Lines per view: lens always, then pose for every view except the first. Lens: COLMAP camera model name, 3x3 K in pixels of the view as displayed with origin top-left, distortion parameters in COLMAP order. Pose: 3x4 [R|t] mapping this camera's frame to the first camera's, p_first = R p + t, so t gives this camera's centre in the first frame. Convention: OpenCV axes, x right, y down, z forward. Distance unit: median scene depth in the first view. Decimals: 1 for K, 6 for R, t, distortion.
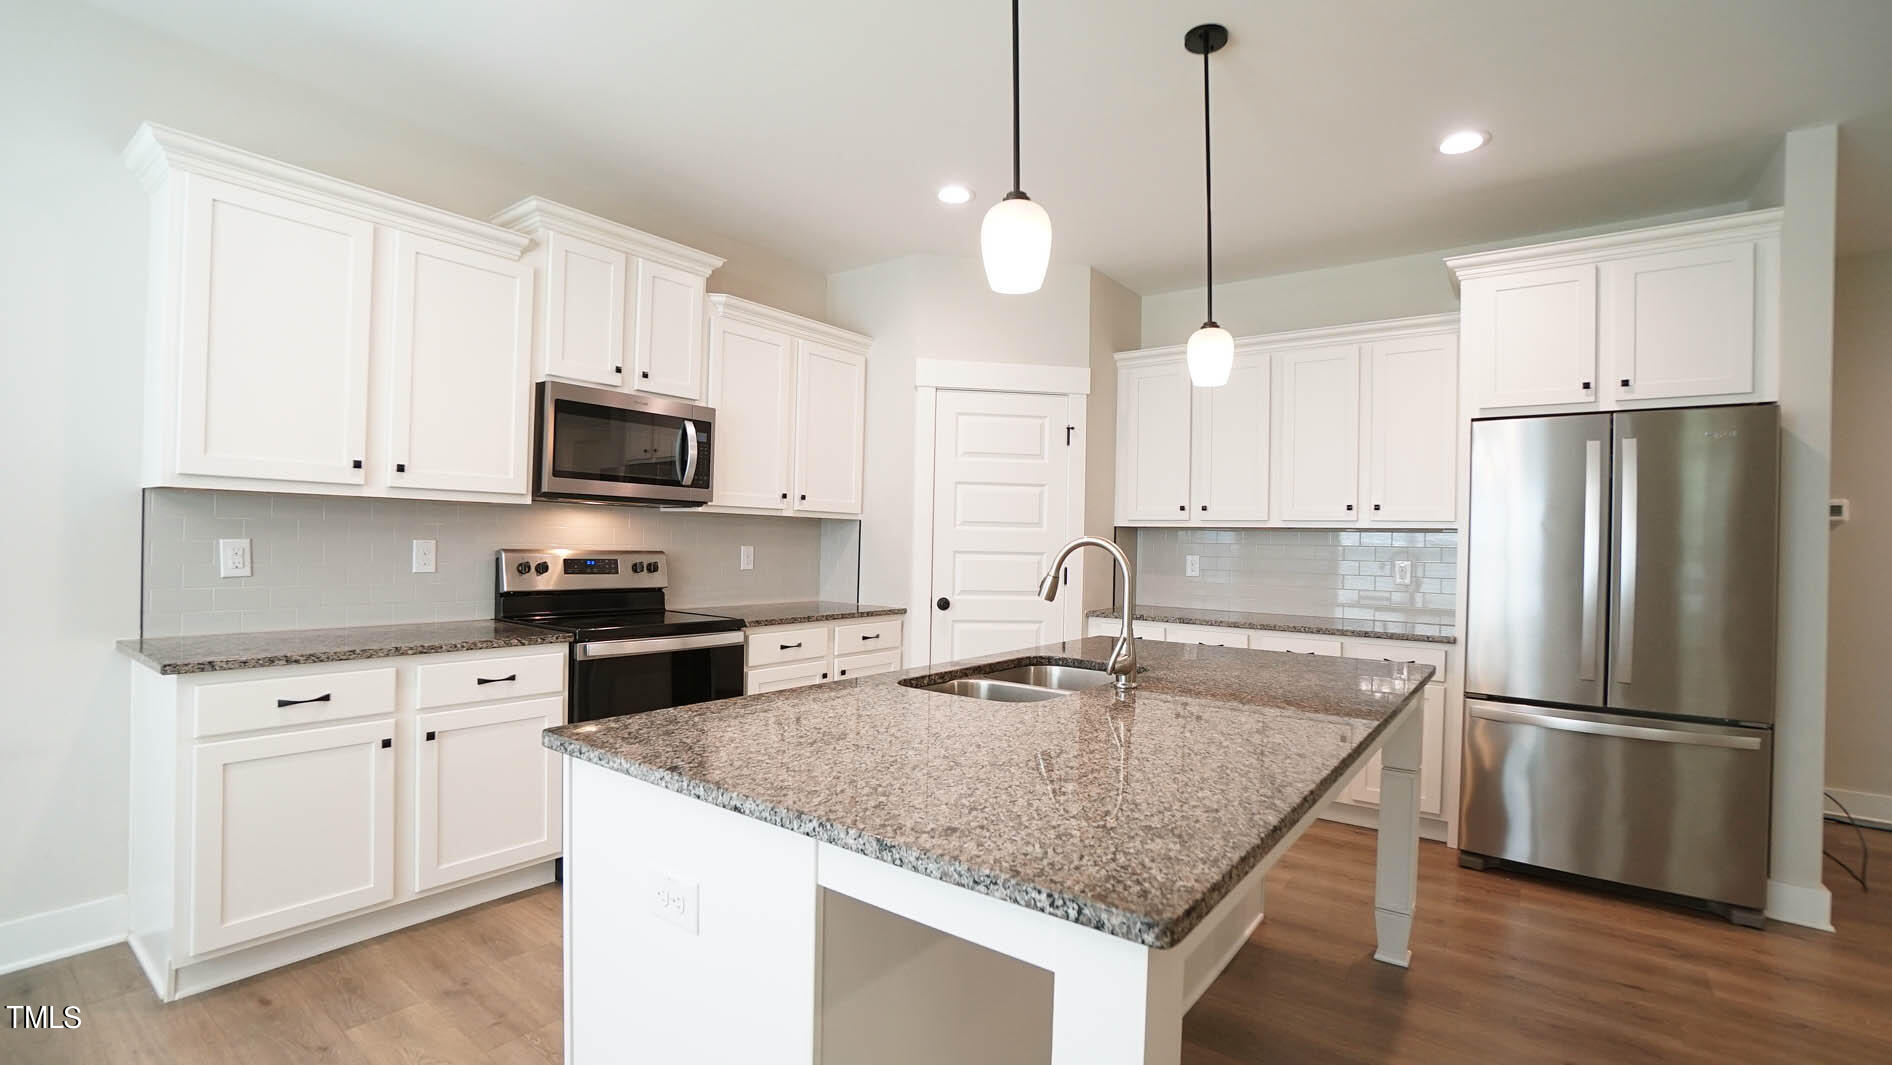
lens RADIAL K [[830.4, 0, 936.0], [0, 830.4, 539.4], [0, 0, 1]] dist [-0.068985, 0.027045]
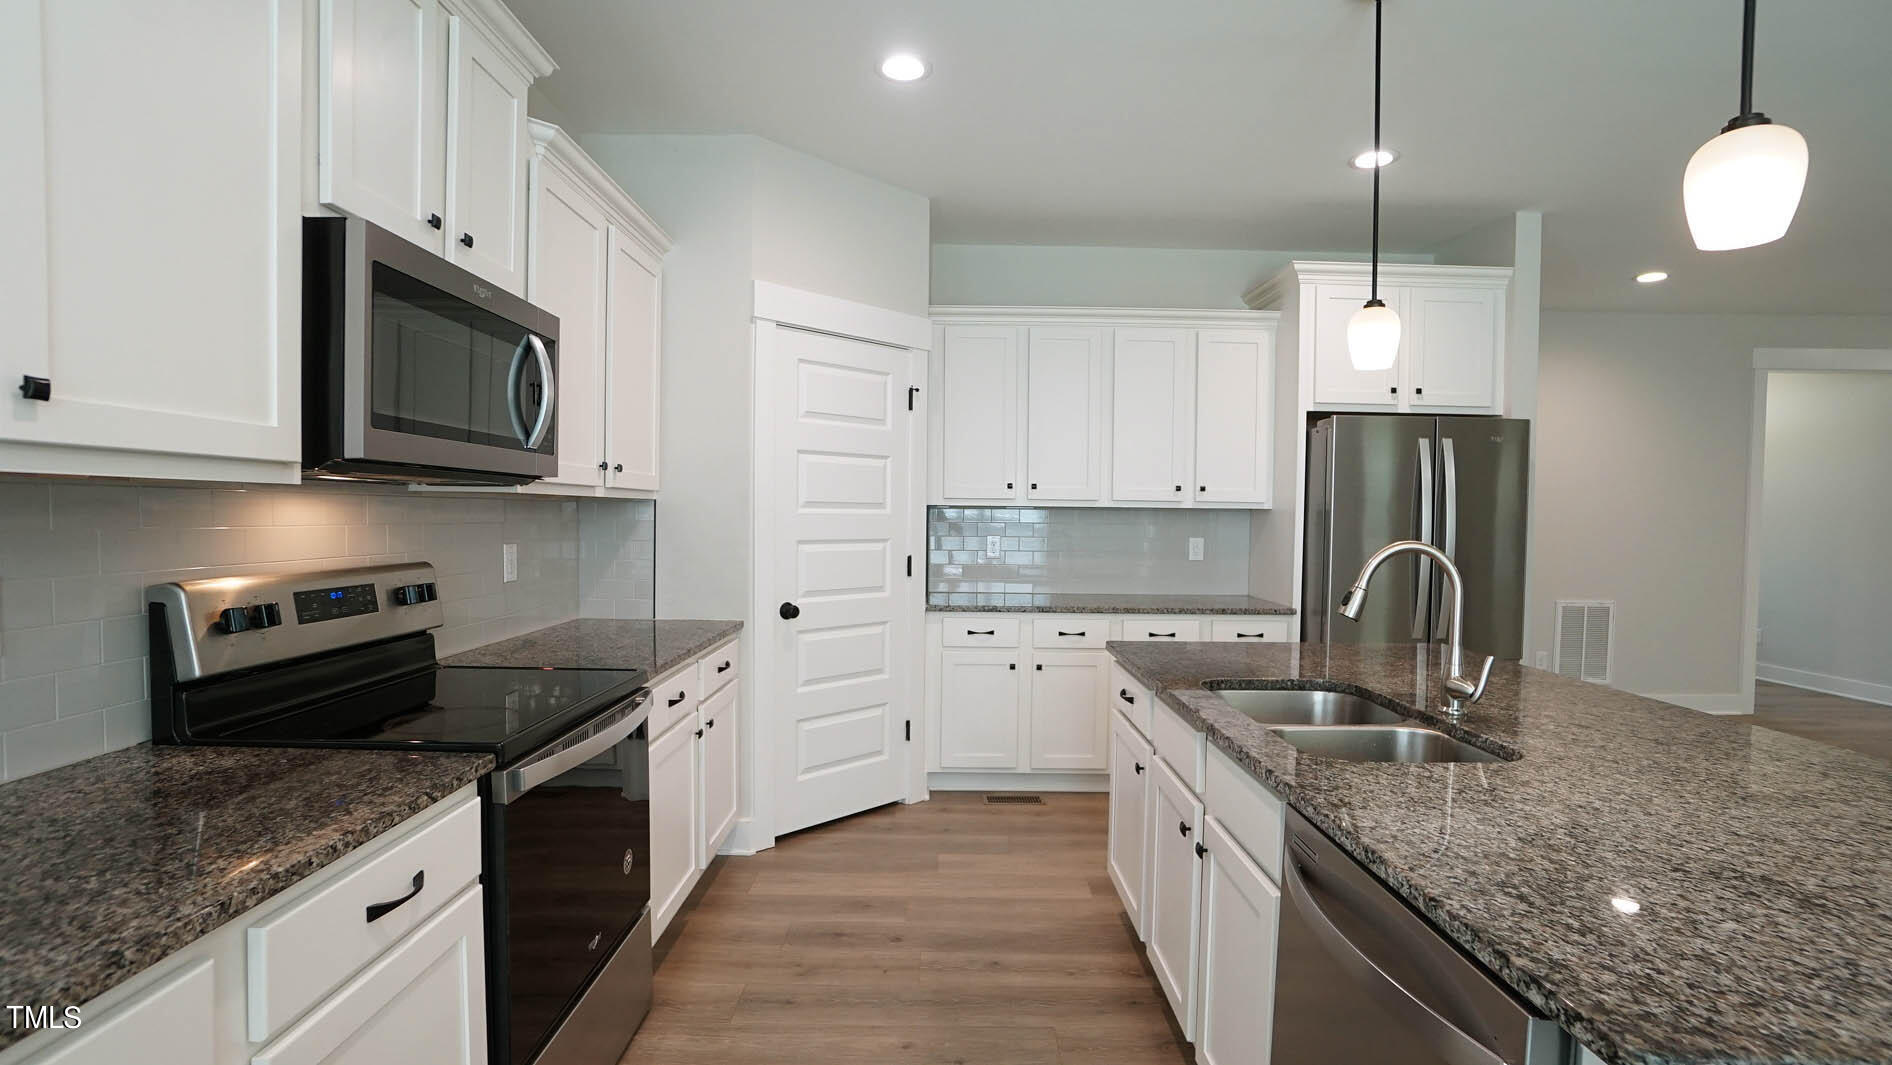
lens RADIAL K [[852.2, 0, 946.9], [0, 852.2, 549.2], [0, 0, 1]] dist [-0.071614, 0.030504]
pose [[0.800085, -0.038000, 0.598682, -0.400129], [0.004907, 0.998373, 0.056812, -0.026164], [-0.599867, -0.042516, 0.798969, 0.341758]]
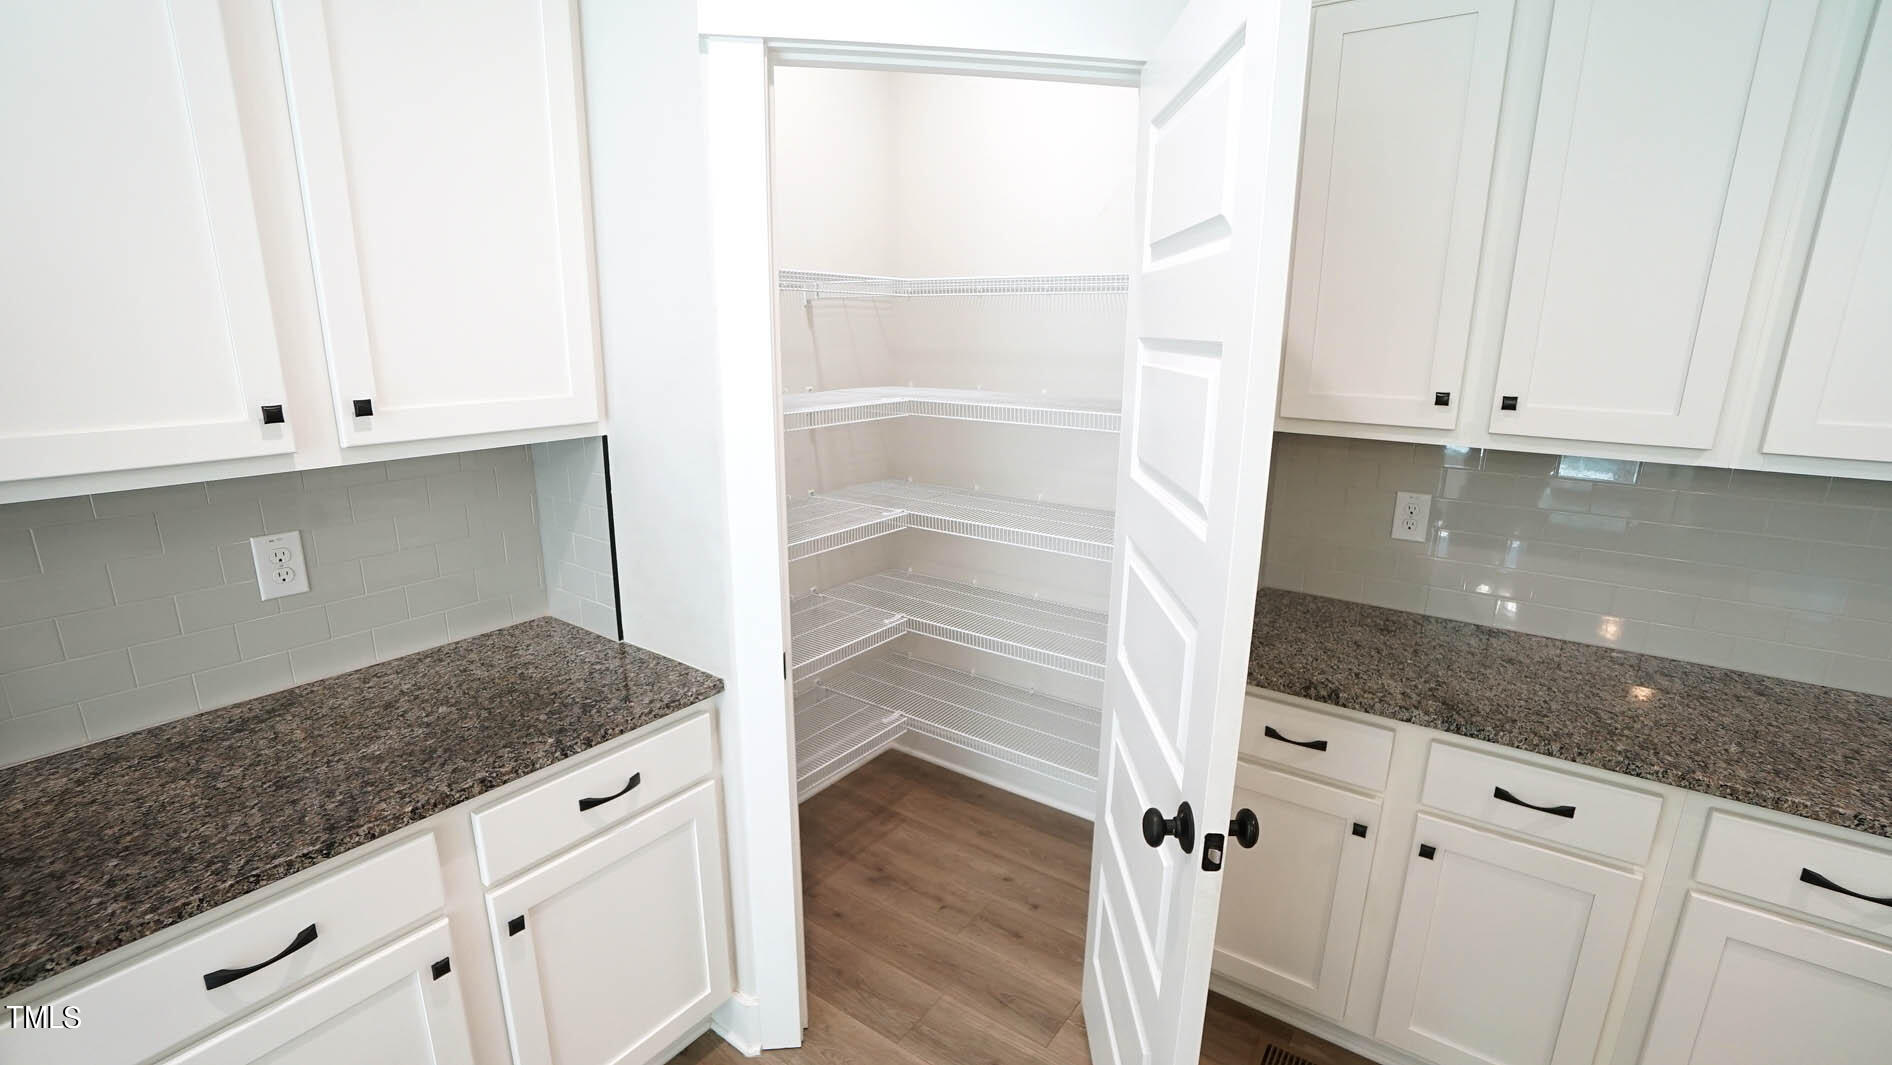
lens RADIAL K [[830.4, 0, 936.0], [0, 830.4, 539.4], [0, 0, 1]] dist [-0.068985, 0.027045]
pose [[0.999785, -0.015677, 0.013546, 0.070066], [0.011773, 0.967863, 0.251203, -0.088082], [-0.017049, -0.250990, 0.967840, 0.757805]]
